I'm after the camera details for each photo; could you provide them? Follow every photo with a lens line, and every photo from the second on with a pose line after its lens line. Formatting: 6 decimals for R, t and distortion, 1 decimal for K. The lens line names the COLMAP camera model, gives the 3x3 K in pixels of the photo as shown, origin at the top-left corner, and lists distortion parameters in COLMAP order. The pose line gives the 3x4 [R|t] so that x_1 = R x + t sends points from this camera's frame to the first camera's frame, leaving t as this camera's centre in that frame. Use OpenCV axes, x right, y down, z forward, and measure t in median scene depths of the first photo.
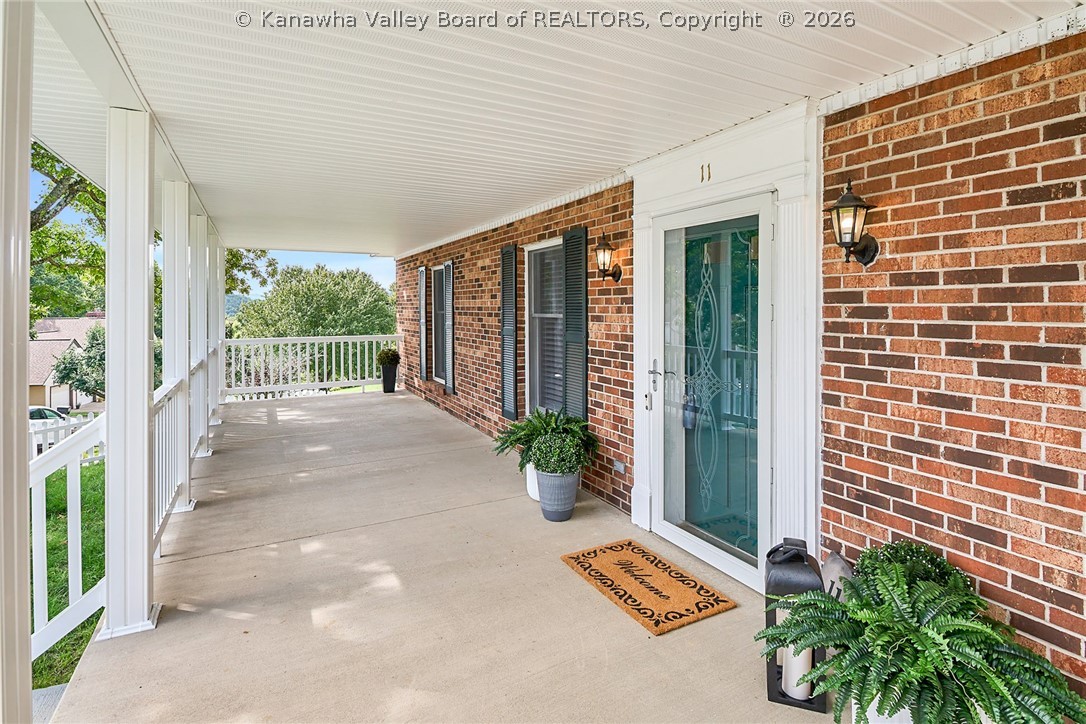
lens RADIAL K [[562.8, 0, 567.9], [0, 562.8, 311.4], [0, 0, 1]] dist [0.006387, -0.005416]
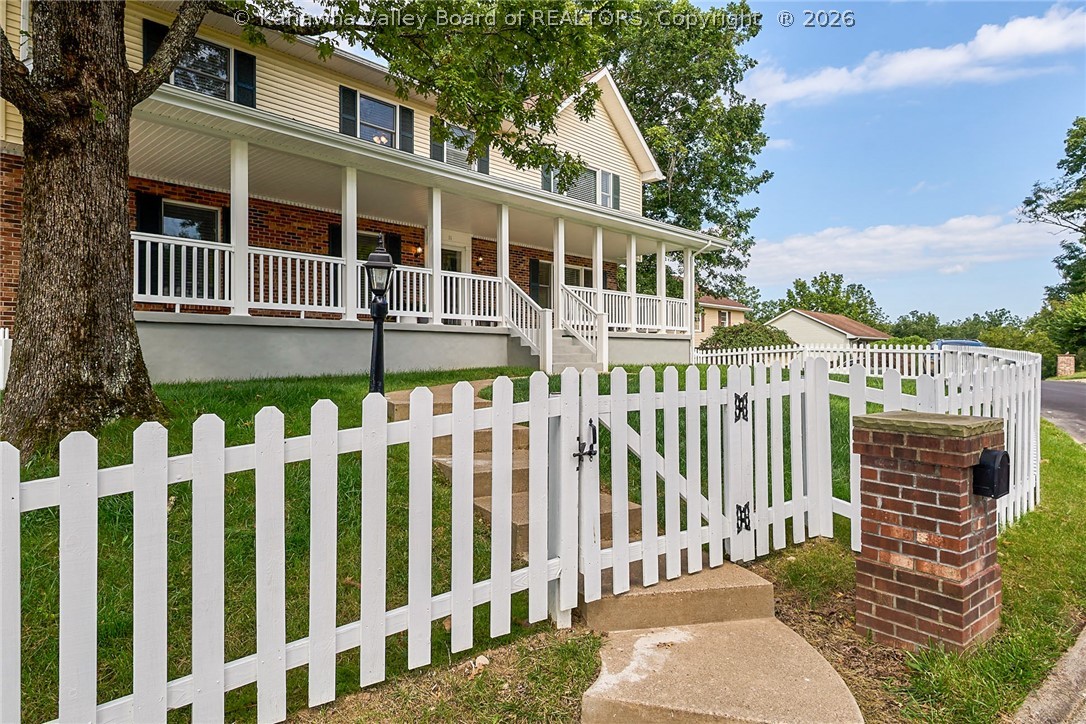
lens RADIAL K [[617.5, 0, 542.4], [0, 617.5, 353.9], [0, 0, 1]] dist [0.016961, -0.000658]
pose [[-0.299965, -0.001581, 0.953949, -4.324109], [0.004727, 0.999984, 0.003144, 0.602092], [-0.953938, 0.005453, -0.299953, 1.736688]]
